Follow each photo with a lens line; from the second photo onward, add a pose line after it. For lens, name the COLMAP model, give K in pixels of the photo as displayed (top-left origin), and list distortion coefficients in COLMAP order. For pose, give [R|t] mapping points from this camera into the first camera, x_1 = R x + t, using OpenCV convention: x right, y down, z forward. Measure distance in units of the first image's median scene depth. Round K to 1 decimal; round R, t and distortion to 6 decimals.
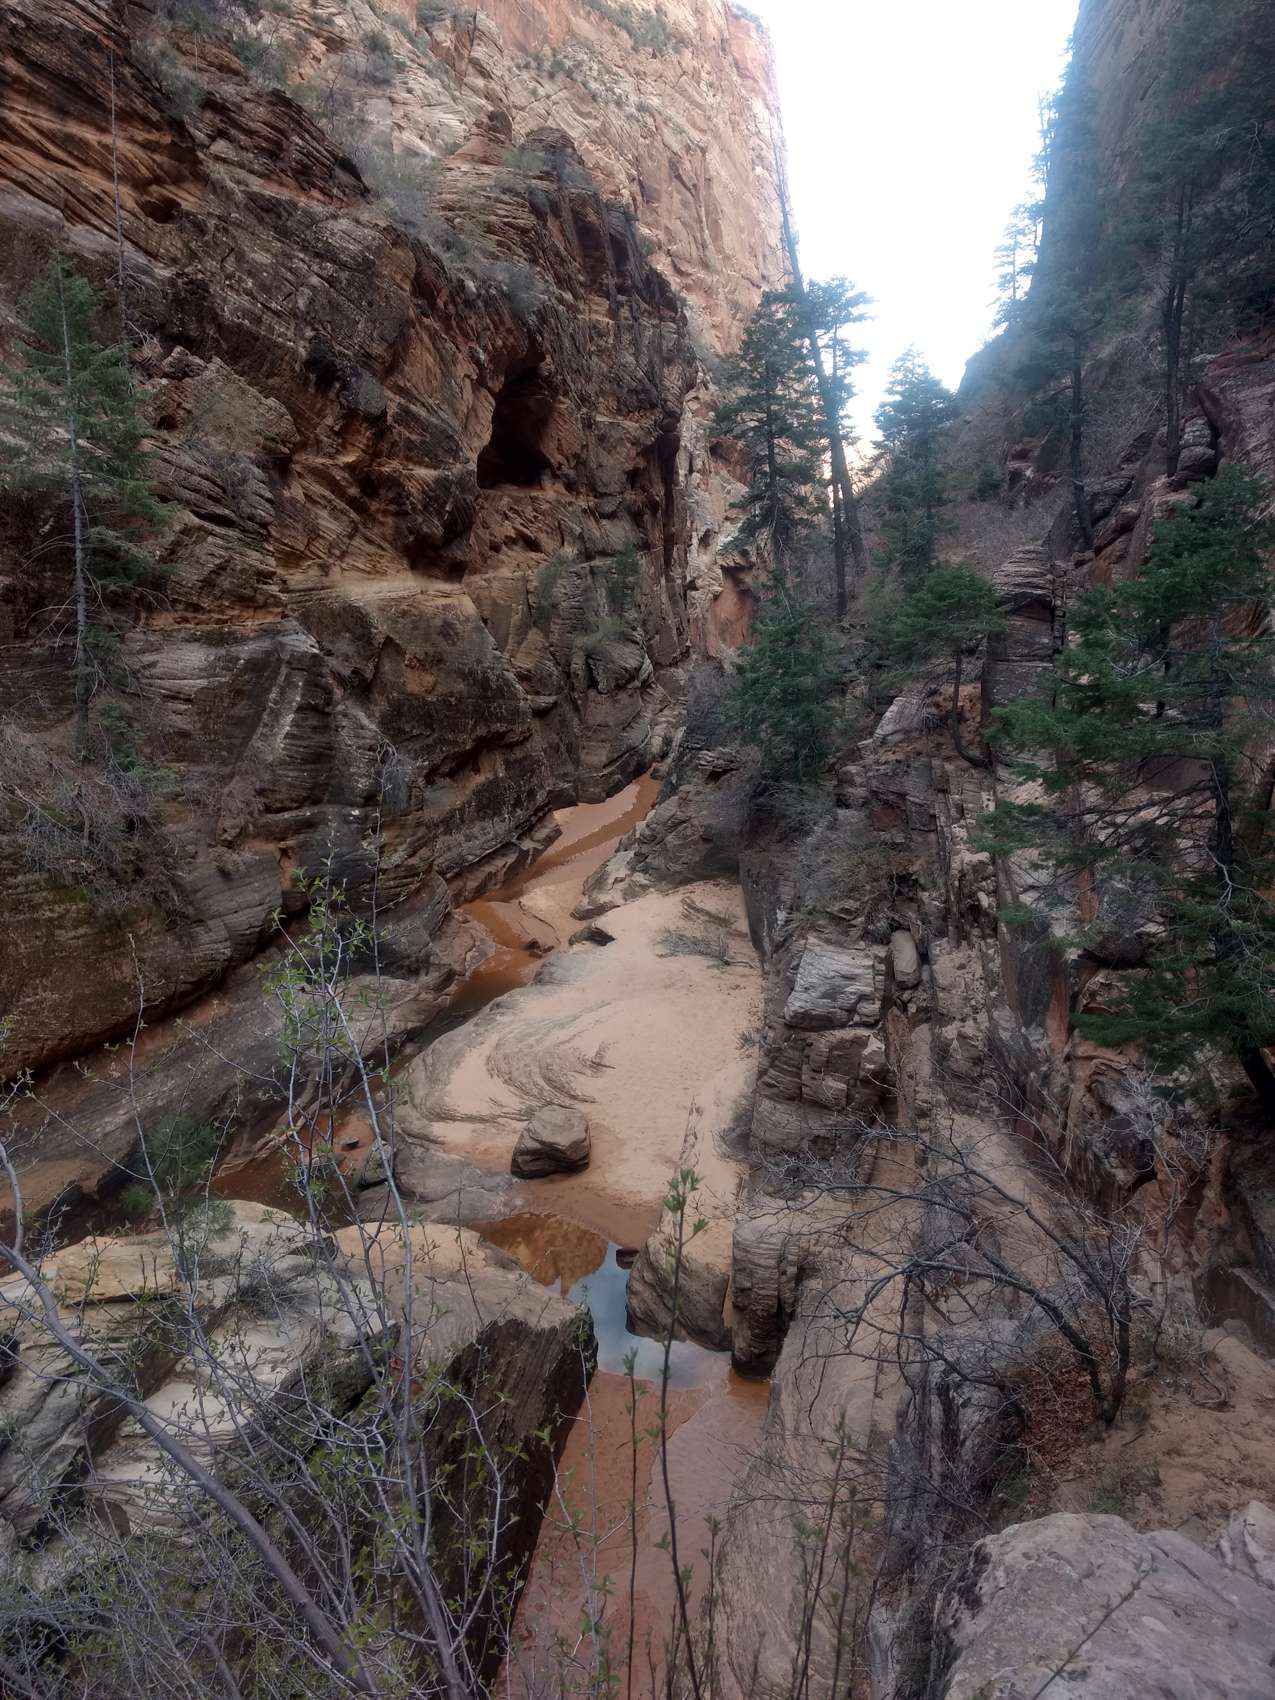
lens RADIAL K [[1362.9, 0, 637.5], [0, 1362.9, 850.0], [0, 0, 1]] dist [0.198827, -0.001481]
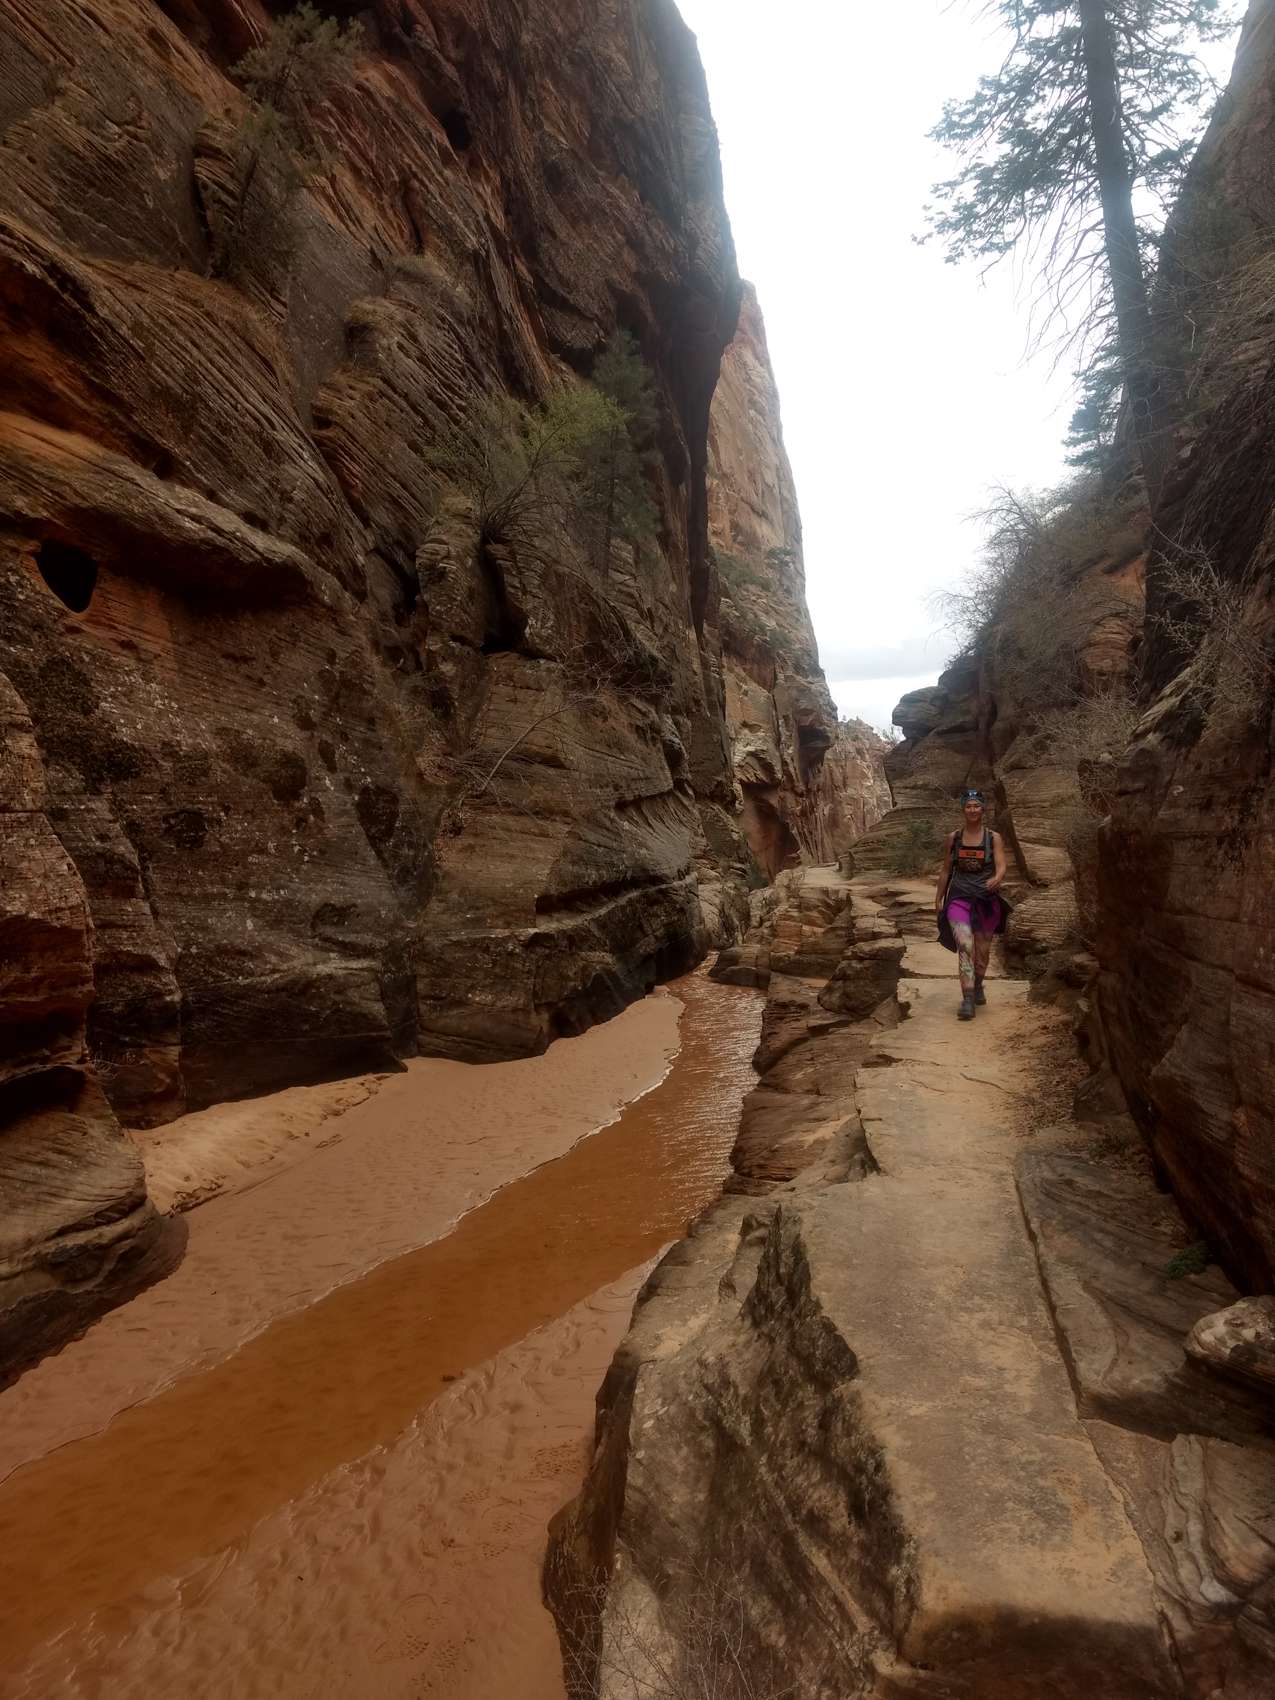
lens RADIAL K [[1362.9, 0, 637.5], [0, 1362.9, 850.0], [0, 0, 1]] dist [0.198827, -0.001481]
pose [[0.999770, -0.020748, 0.005494, -0.003011], [0.021438, 0.977824, -0.208329, -0.006838], [-0.001050, 0.208399, 0.978043, 0.254359]]
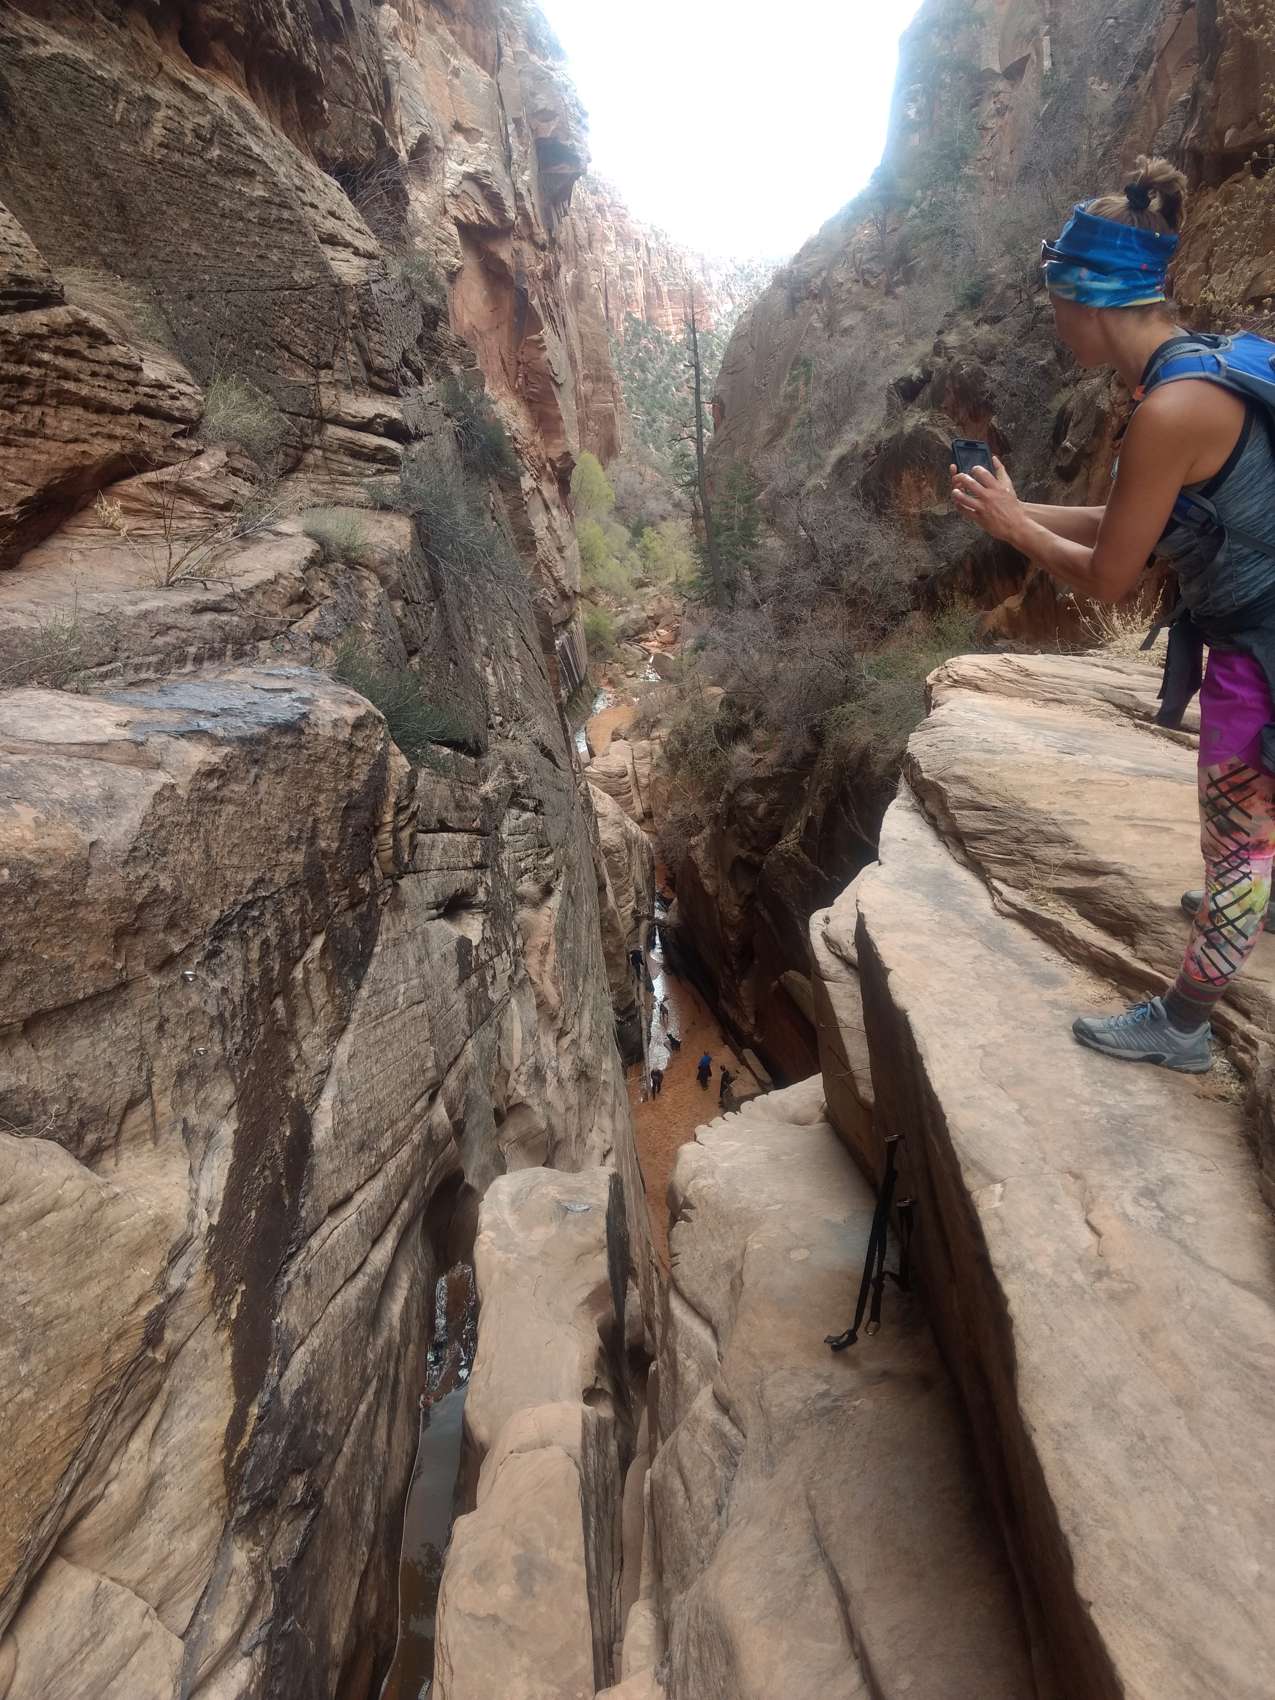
lens RADIAL K [[1384.9, 0, 637.5], [0, 1384.9, 850.0], [0, 0, 1]] dist [0.055787, 0.009792]
pose [[0.981312, -0.087299, 0.171483, 0.015894], [0.060983, 0.986321, 0.153143, -0.045078], [-0.182507, -0.139824, 0.973212, 0.434965]]
